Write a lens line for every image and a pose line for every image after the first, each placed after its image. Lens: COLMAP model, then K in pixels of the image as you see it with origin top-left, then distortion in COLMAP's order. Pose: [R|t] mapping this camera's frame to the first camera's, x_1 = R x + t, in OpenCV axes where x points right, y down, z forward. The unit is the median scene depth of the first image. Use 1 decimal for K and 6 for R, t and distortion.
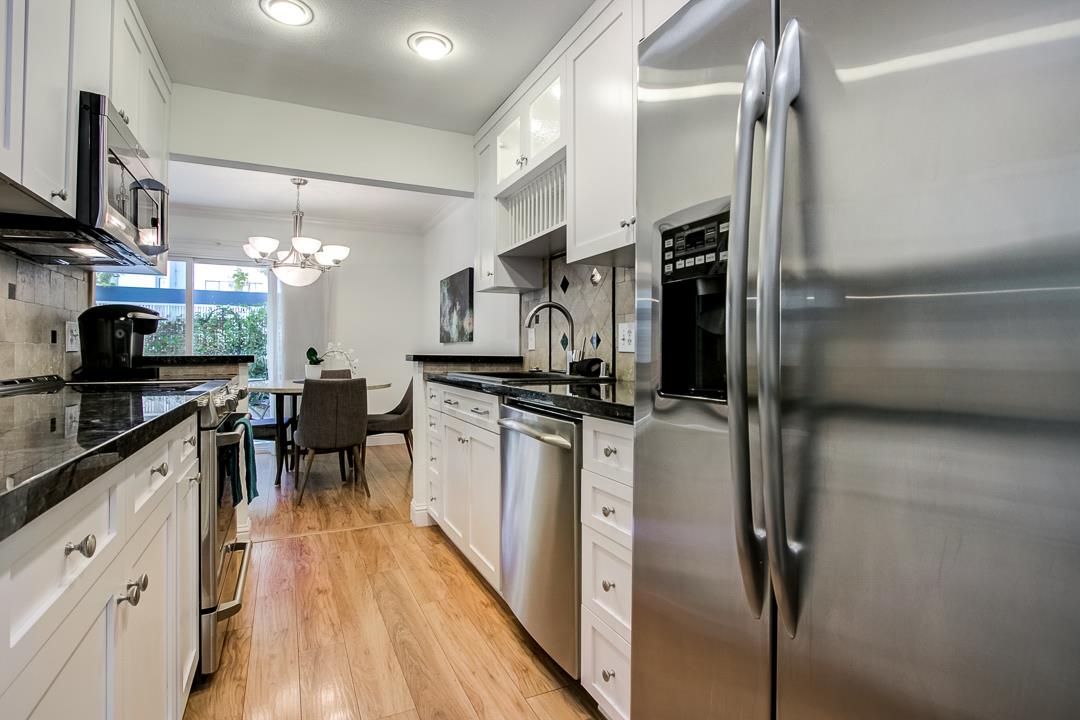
lens RADIAL K [[526.7, 0, 533.2], [0, 526.7, 355.5], [0, 0, 1]] dist [-0.016136, 0.001812]
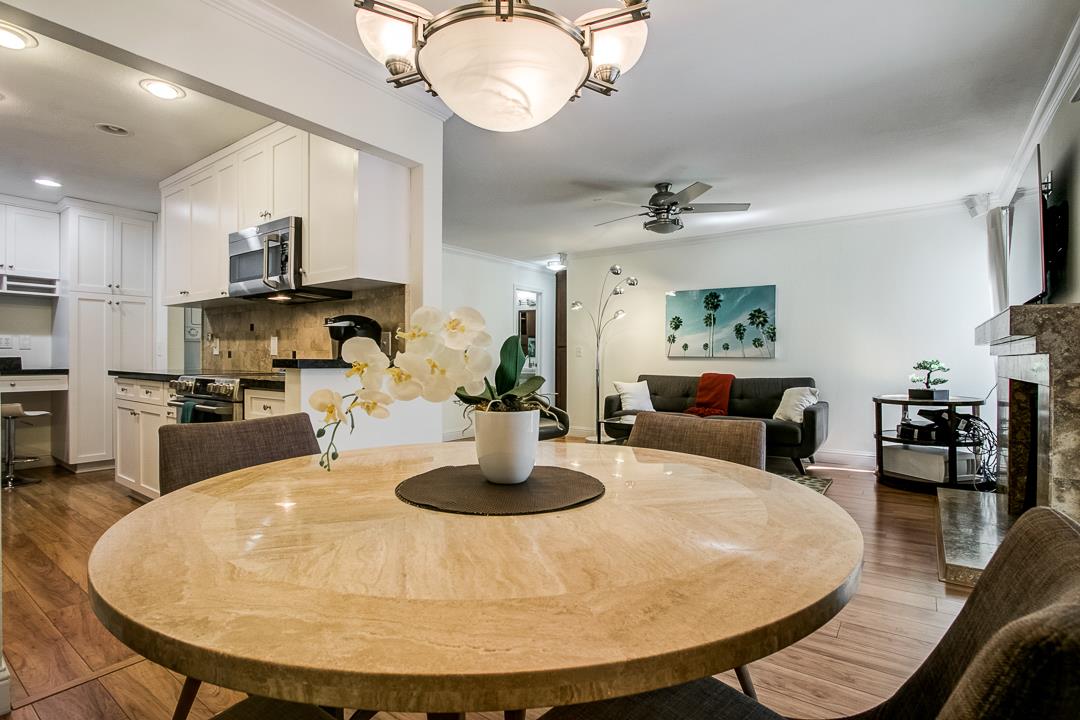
lens RADIAL K [[522.1, 0, 533.8], [0, 522.1, 364.1], [0, 0, 1]] dist [-0.016017, 0.001015]
pose [[-0.879496, -0.003599, -0.475892, -0.440770], [-0.012713, 0.999792, 0.015934, -0.009330], [0.475736, 0.020064, -0.879359, 1.674189]]
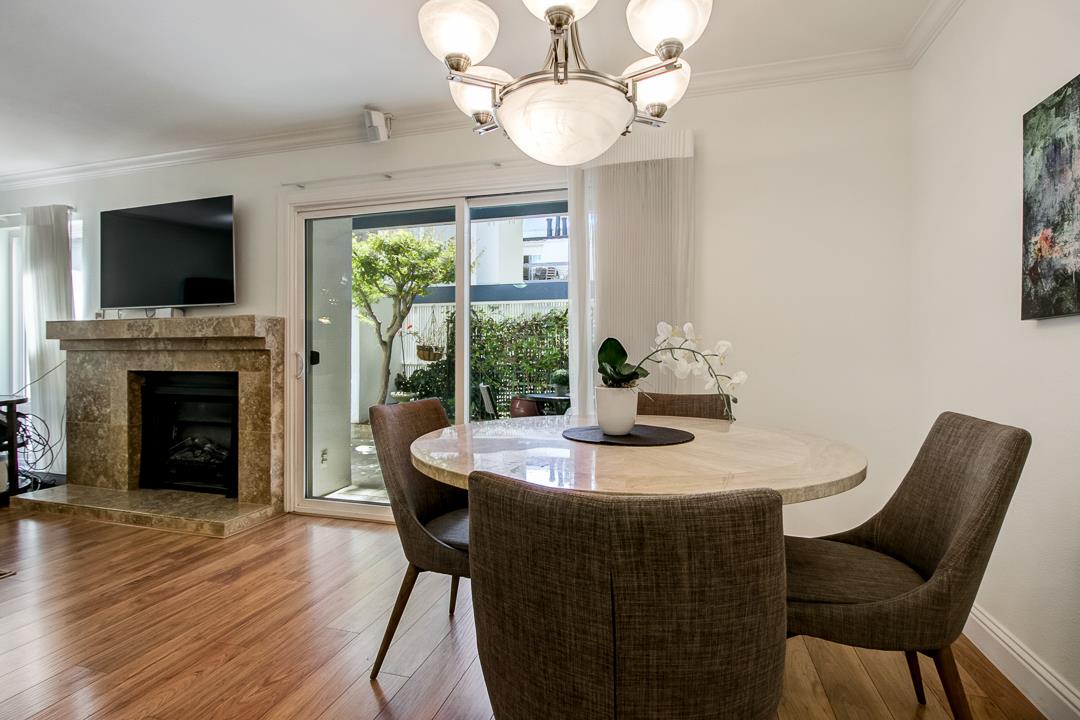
lens RADIAL K [[526.7, 0, 533.2], [0, 526.7, 355.5], [0, 0, 1]] dist [-0.016136, 0.001812]
pose [[0.749103, -0.005714, -0.662429, -0.313849], [-0.002162, 0.999936, -0.011070, 0.001249], [0.662451, 0.009724, 0.749043, 0.972178]]
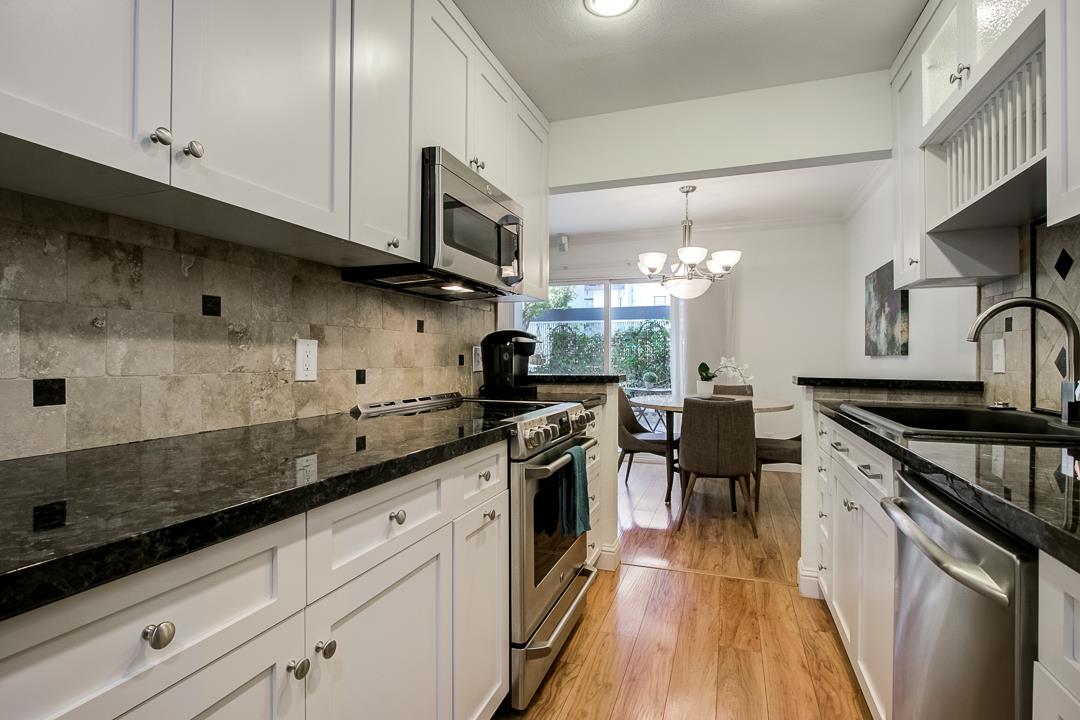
lens RADIAL K [[523.7, 0, 540.1], [0, 523.7, 362.4], [0, 0, 1]] dist [-0.017833, 0.000164]
pose [[0.706145, 0.005973, -0.708042, 0.050168], [-0.004917, 0.999982, 0.003533, -0.024177], [0.708050, 0.000986, 0.706162, 0.180290]]
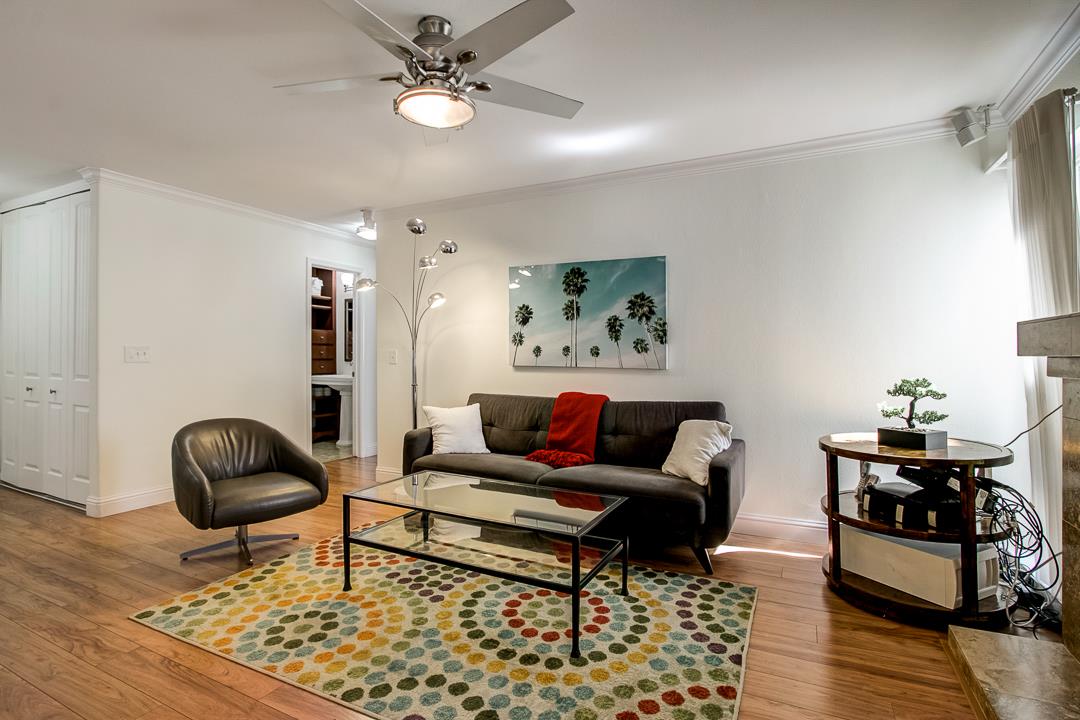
lens RADIAL K [[526.7, 0, 533.2], [0, 526.7, 355.5], [0, 0, 1]] dist [-0.016136, 0.001812]
pose [[-0.793315, -0.009235, -0.608741, -1.052058], [-0.012567, 0.999920, 0.001207, -0.039884], [0.608681, 0.008608, -0.793368, 1.257850]]
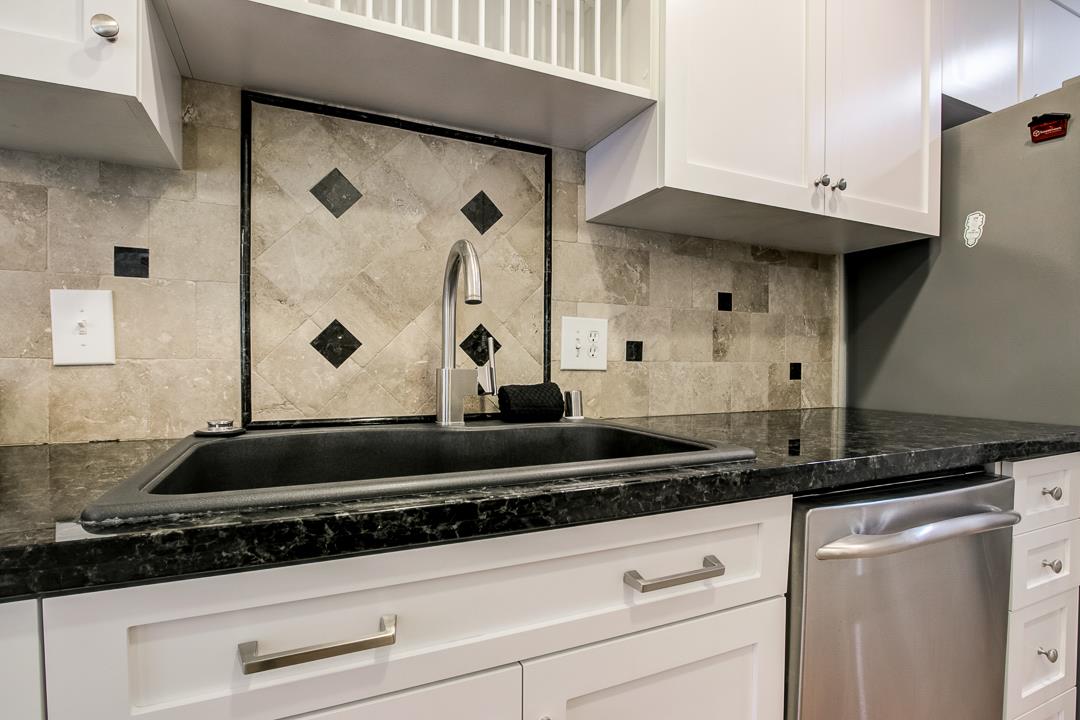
lens RADIAL K [[529.3, 0, 535.1], [0, 529.3, 371.9], [0, 0, 1]] dist [-0.019308, 0.000706]
pose [[0.014526, -0.025025, 0.999581, -0.293225], [0.002767, 0.999684, 0.024987, -0.013629], [-0.999891, 0.002403, 0.014590, 0.781175]]
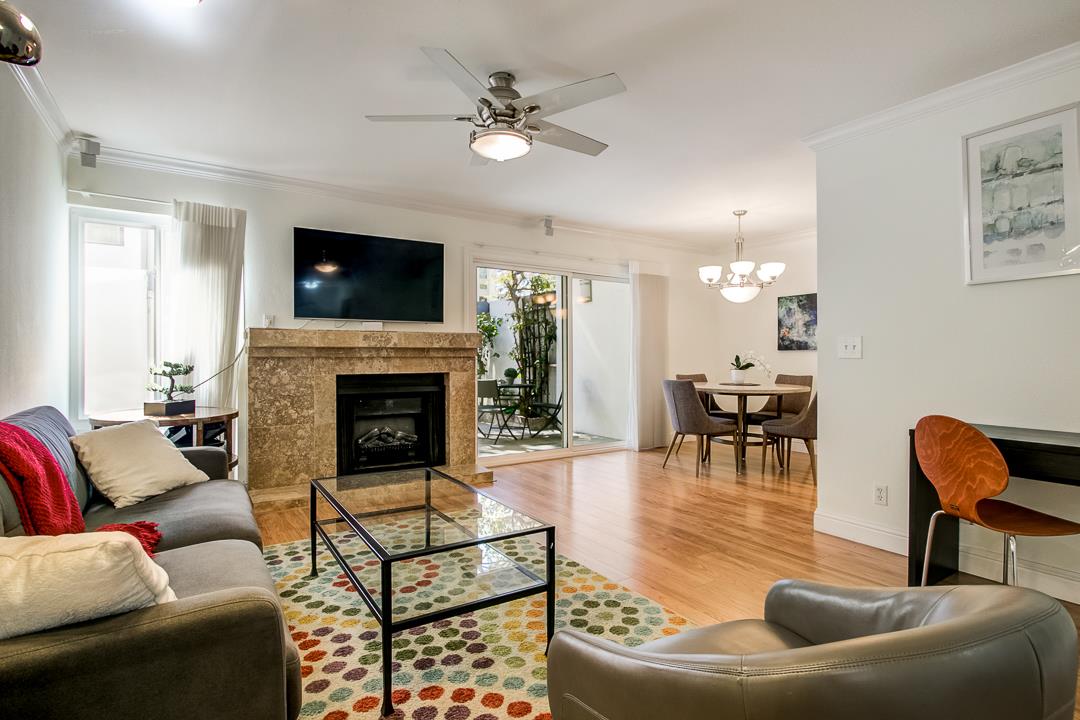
lens RADIAL K [[539.3, 0, 540.1], [0, 539.3, 353.4], [0, 0, 1]] dist [-0.004438, -0.000033]
pose [[0.989374, -0.004649, 0.145321, -1.416273], [0.006463, 0.999907, -0.012014, -0.010150], [-0.145252, 0.012826, 0.989312, -0.149984]]
